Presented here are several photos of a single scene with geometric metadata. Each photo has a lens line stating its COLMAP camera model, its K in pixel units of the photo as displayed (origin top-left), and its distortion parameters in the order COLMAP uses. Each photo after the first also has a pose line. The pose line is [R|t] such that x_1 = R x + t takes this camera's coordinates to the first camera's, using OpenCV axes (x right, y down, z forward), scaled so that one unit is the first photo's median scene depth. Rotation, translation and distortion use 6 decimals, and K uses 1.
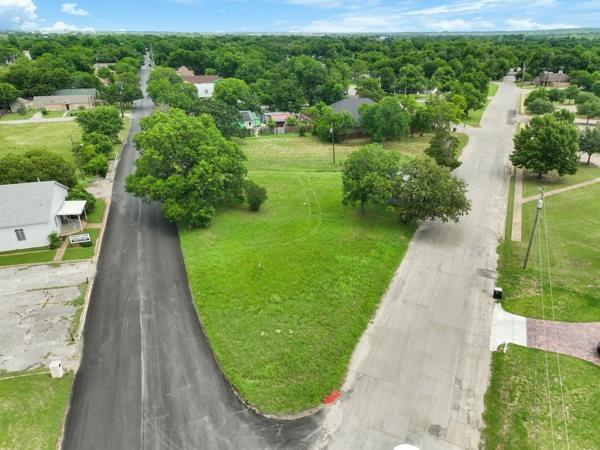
lens RADIAL K [[421.8, 0, 300.0], [0, 421.8, 225.0], [0, 0, 1]] dist [-0.007019, 0.028592]
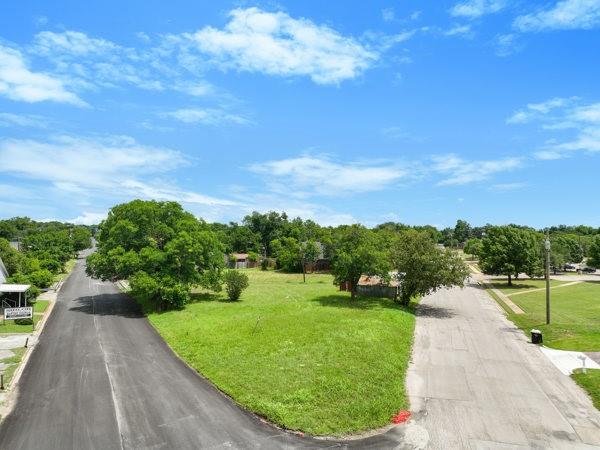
lens RADIAL K [[421.8, 0, 300.0], [0, 421.8, 225.0], [0, 0, 1]] dist [-0.007019, 0.028592]
pose [[0.989404, 0.005553, 0.145084, -0.172846], [0.057621, 0.902186, -0.427481, 0.363281], [-0.133266, 0.431311, 0.892306, 0.228119]]
